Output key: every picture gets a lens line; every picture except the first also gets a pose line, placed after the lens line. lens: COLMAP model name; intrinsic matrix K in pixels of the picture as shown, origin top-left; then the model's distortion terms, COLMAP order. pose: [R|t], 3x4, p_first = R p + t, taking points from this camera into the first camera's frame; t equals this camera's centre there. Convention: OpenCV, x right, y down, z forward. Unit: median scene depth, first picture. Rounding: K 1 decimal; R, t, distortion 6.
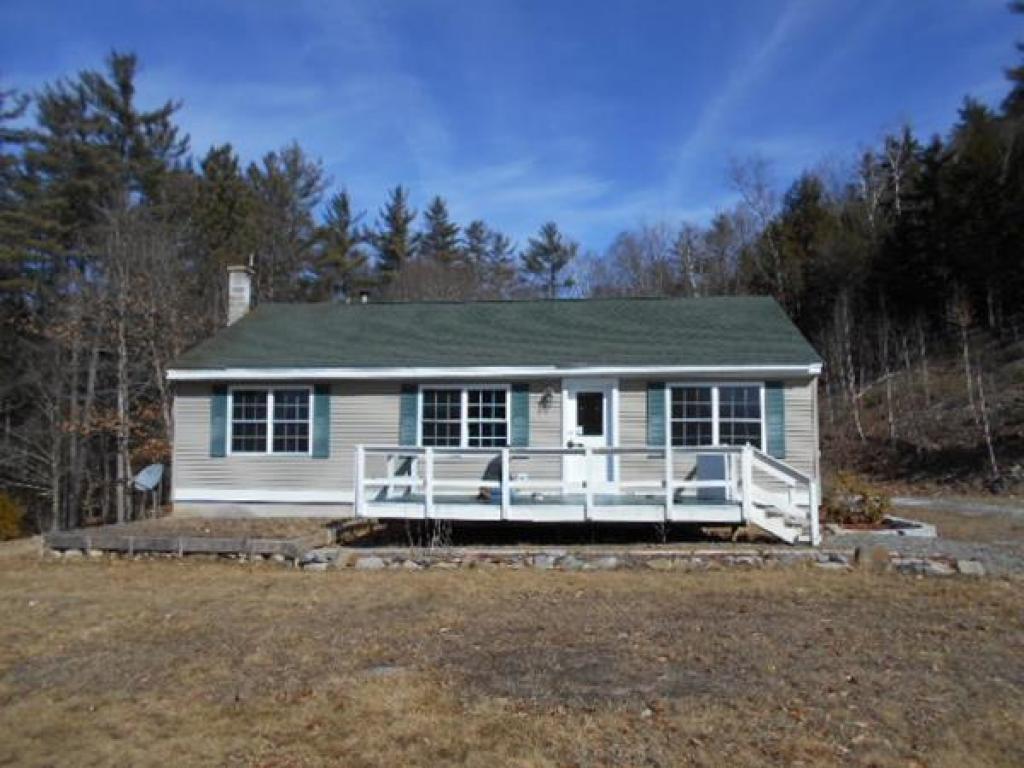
lens RADIAL K [[779.0, 0, 512.0], [0, 779.0, 384.0], [0, 0, 1]] dist [-0.002409, -0.000691]
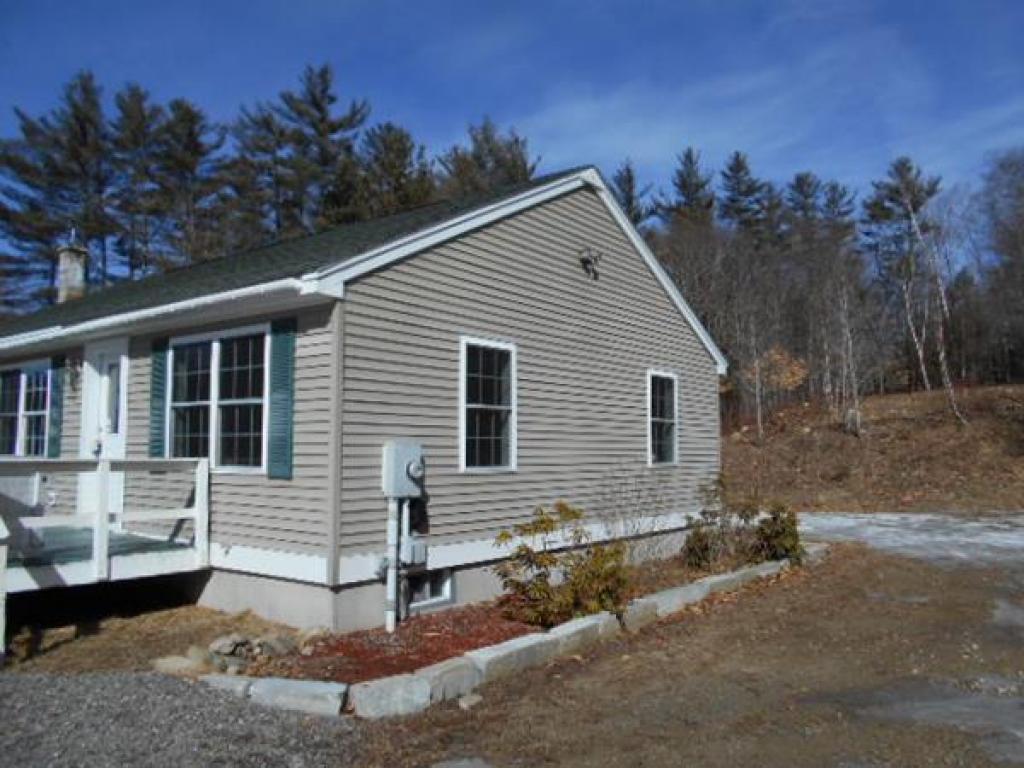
lens RADIAL K [[782.3, 0, 512.0], [0, 782.3, 384.0], [0, 0, 1]] dist [0.022502, 0.000551]
pose [[0.869970, -0.047793, -0.490783, 0.108865], [0.055058, 0.998483, 0.000364, 0.007022], [0.490022, -0.027338, 0.871281, 0.097128]]
